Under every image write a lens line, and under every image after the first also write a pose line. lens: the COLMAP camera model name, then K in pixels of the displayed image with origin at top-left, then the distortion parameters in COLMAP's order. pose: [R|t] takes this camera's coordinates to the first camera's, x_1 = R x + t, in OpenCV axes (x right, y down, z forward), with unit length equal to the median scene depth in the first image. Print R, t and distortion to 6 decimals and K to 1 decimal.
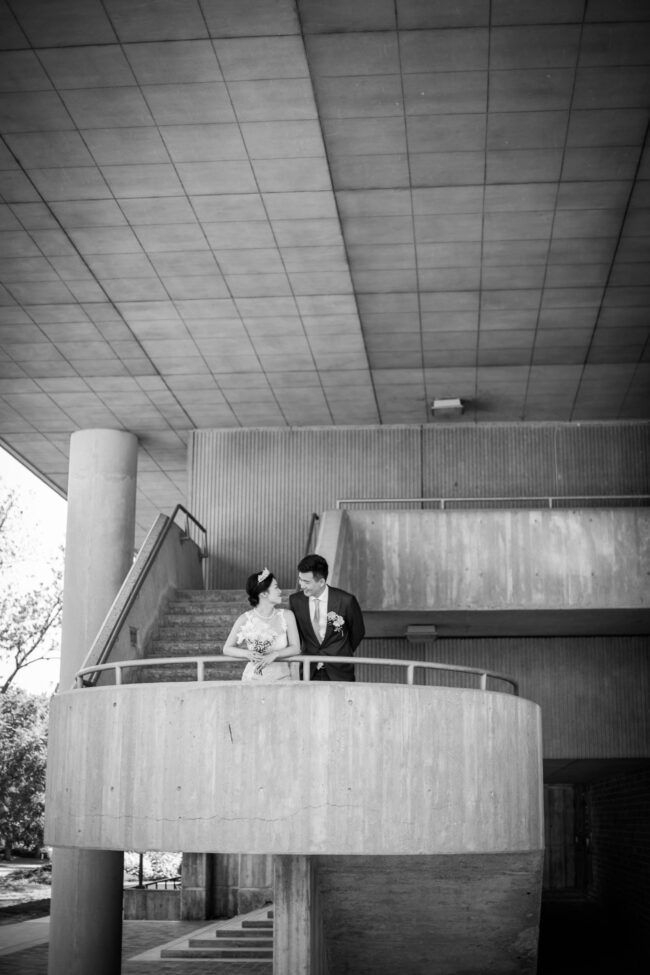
lens RADIAL K [[1425.2, 0, 325.1], [0, 1425.2, 471.1], [0, 0, 1]] dist [-0.155696, 0.040260]
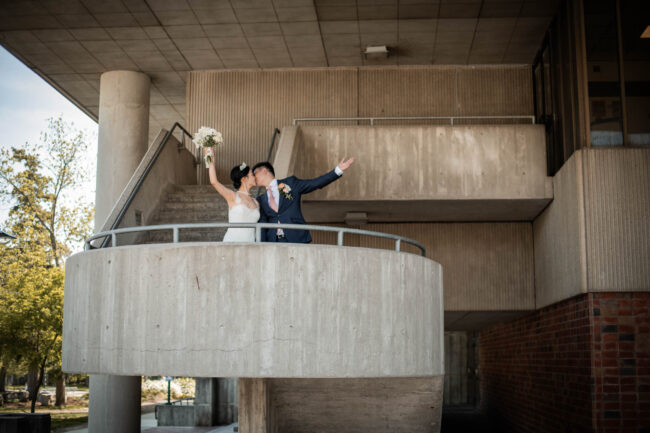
lens RADIAL K [[950.1, 0, 325.0], [0, 950.1, 216.5], [0, 0, 1]] dist [-0.155696, 0.040260]
pose [[0.999745, 0.000000, 0.022576, 0.018293], [-0.002084, 0.995732, 0.092267, 0.030405], [-0.022479, -0.092291, 0.995478, 0.101843]]
